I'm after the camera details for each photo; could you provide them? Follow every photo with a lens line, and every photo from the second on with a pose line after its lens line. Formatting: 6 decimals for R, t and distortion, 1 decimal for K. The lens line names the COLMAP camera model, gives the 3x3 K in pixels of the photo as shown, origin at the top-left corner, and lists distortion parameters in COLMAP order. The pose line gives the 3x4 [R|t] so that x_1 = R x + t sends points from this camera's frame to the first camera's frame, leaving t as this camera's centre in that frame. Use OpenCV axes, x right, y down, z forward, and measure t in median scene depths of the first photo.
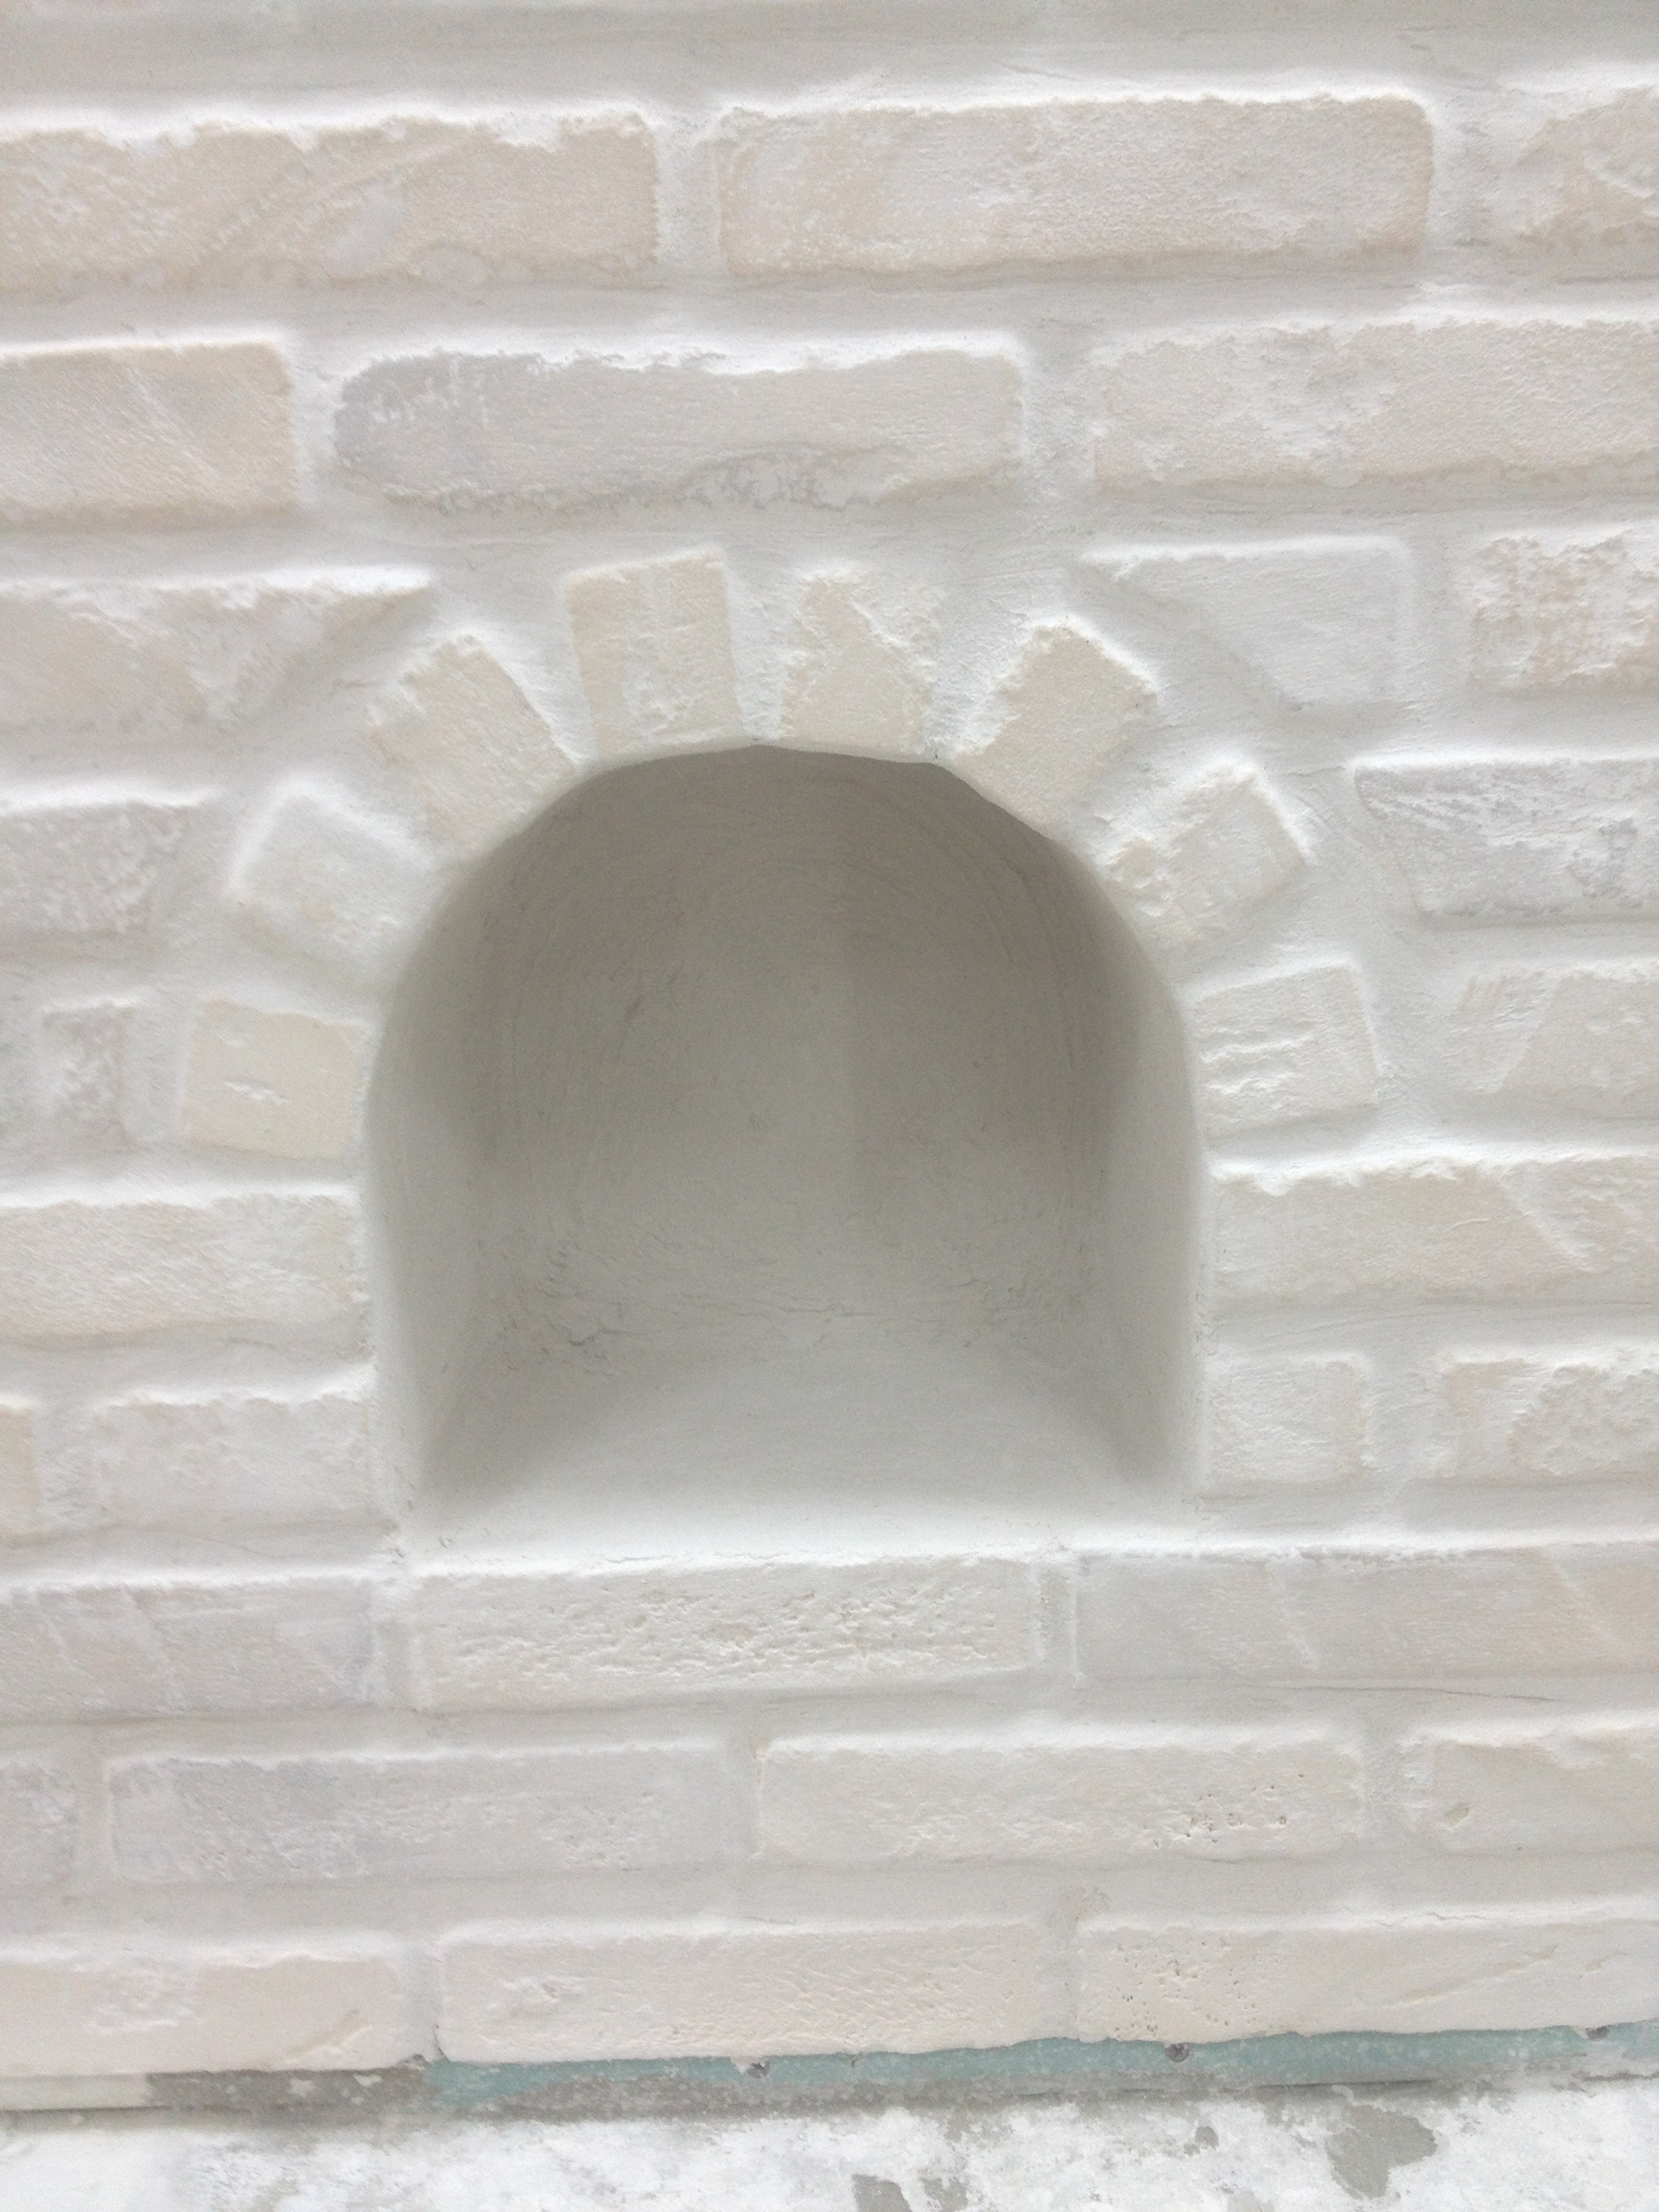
lens RADIAL K [[2097.3, 0, 841.6], [0, 2097.3, 1107.8], [0, 0, 1]] dist [0.013799, 0.000000]
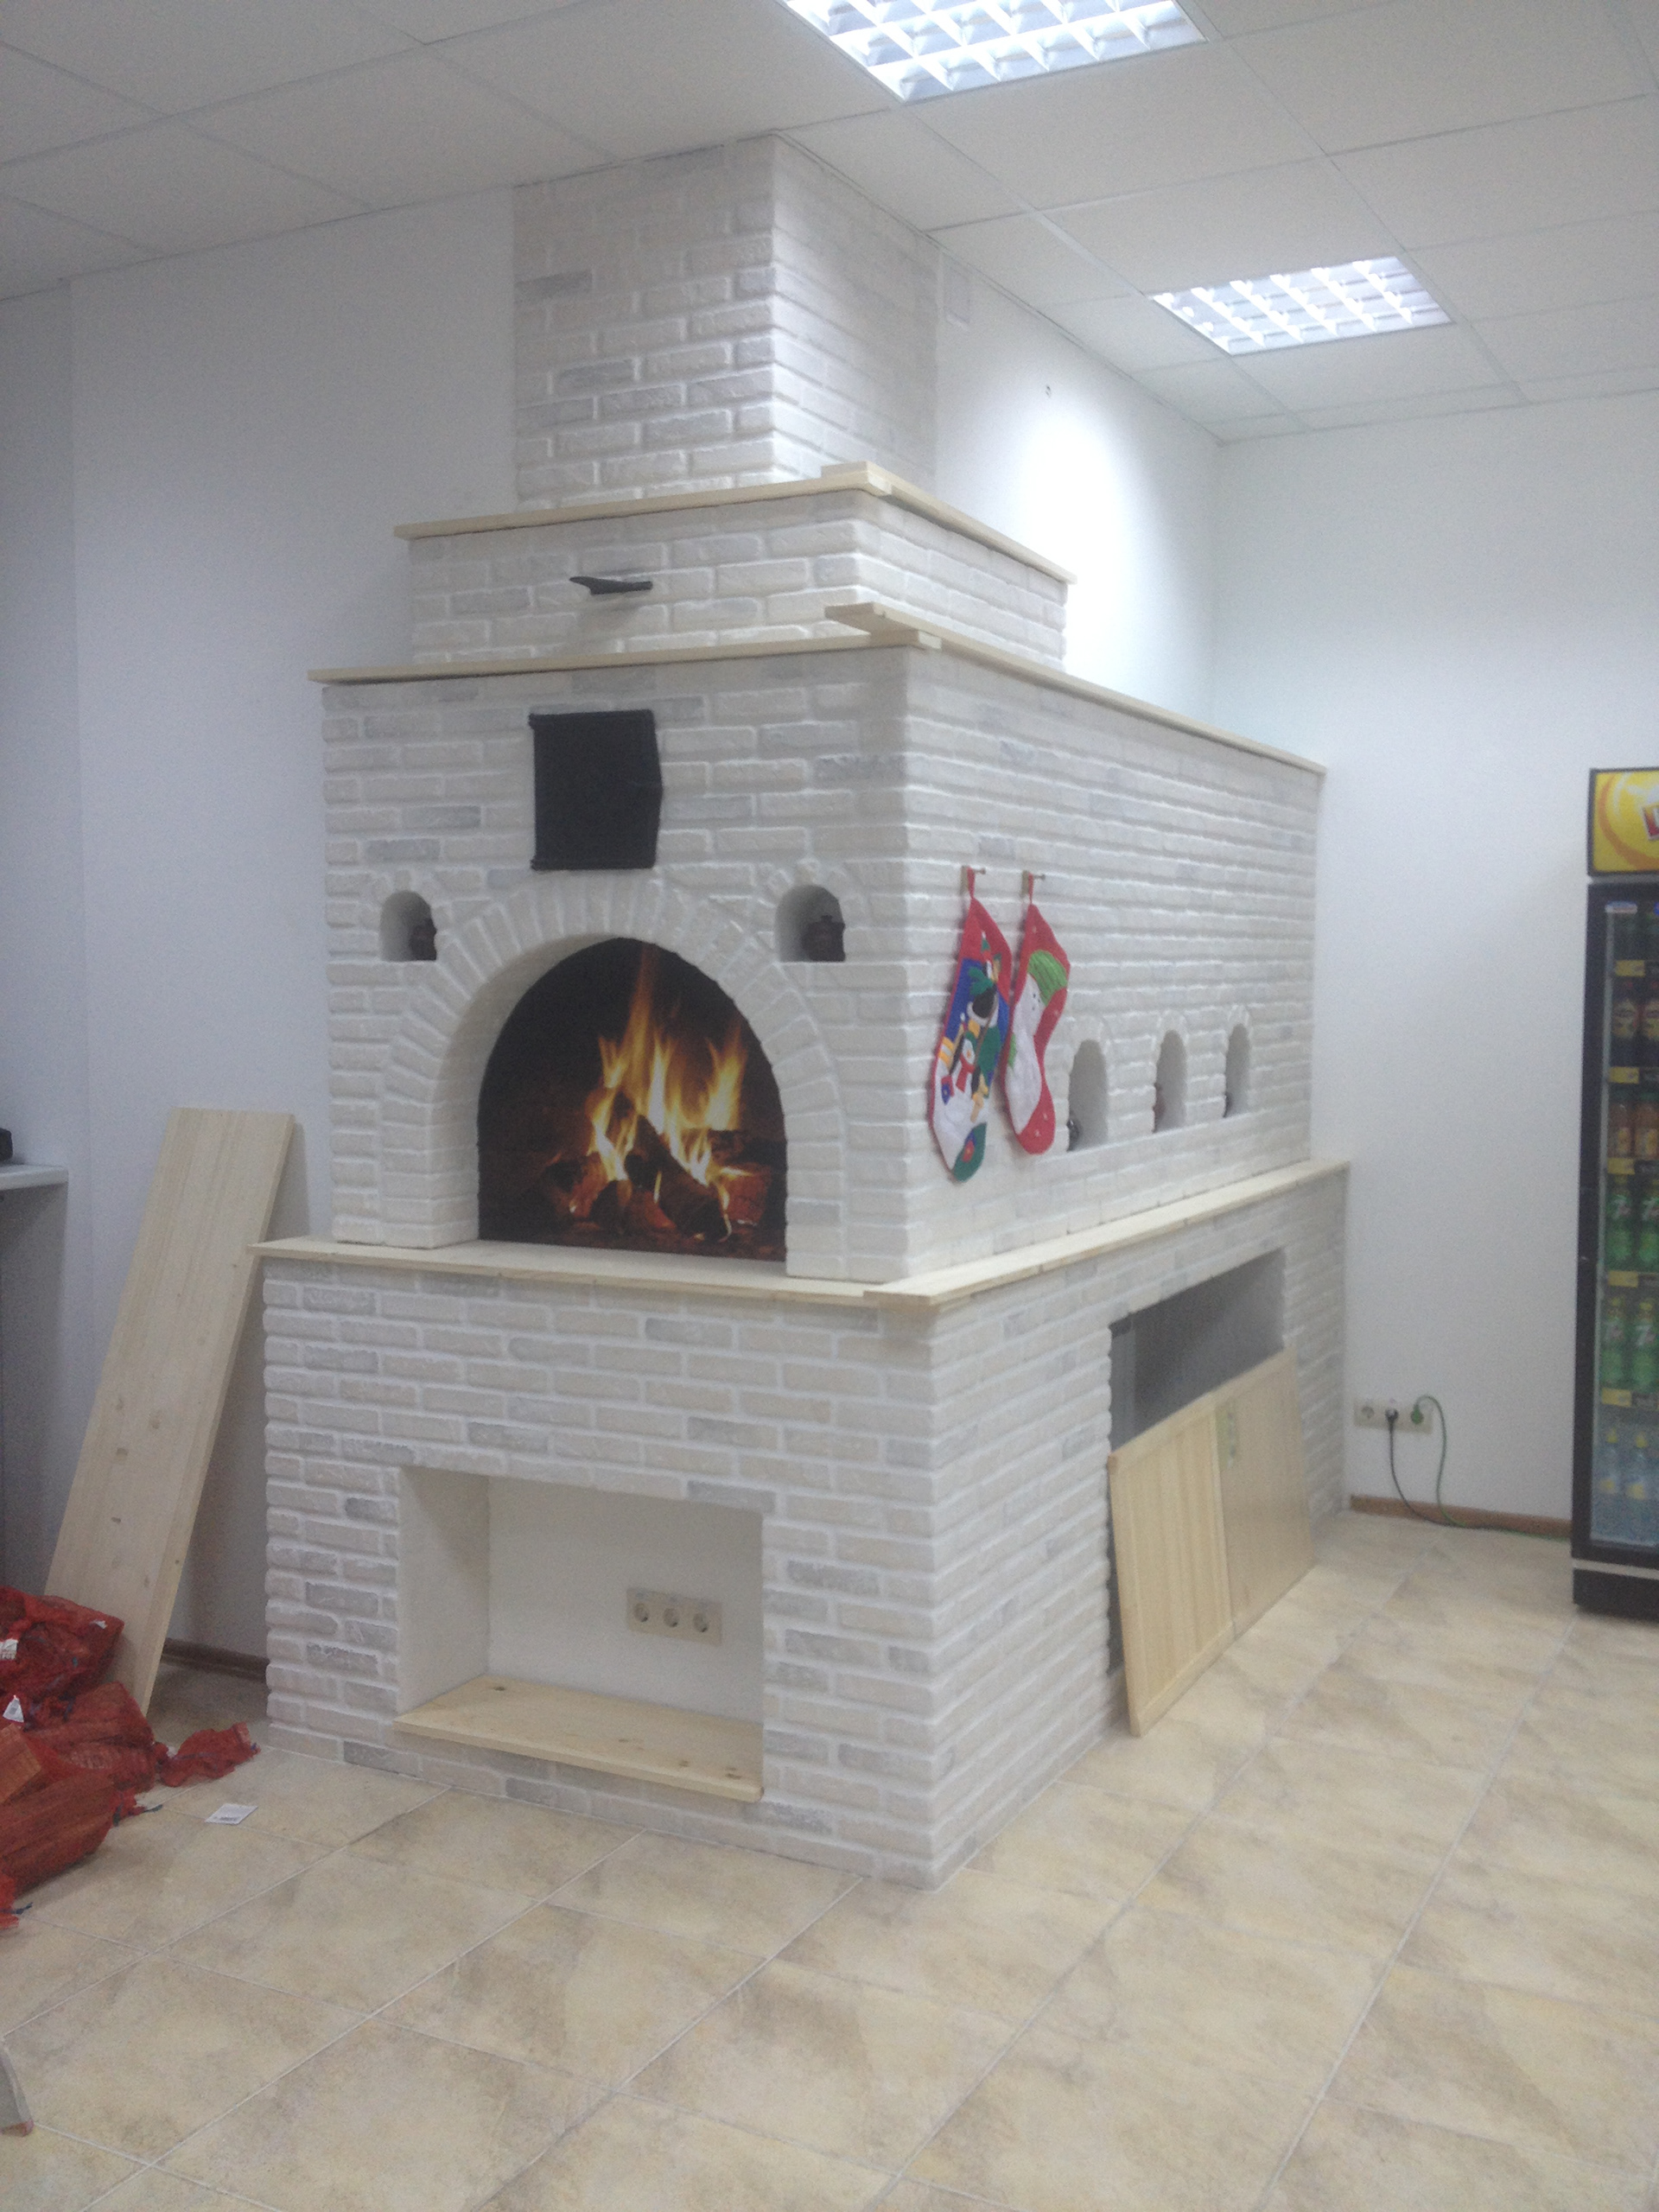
lens RADIAL K [[2097.3, 0, 843.9], [0, 2097.3, 1086.3], [0, 0, 1]] dist [0.013799, 0.000000]
pose [[0.462440, -0.023501, 0.886339, -7.228622], [0.173402, 0.982742, -0.064414, 0.334489], [-0.869529, 0.183480, 0.458534, -1.722407]]
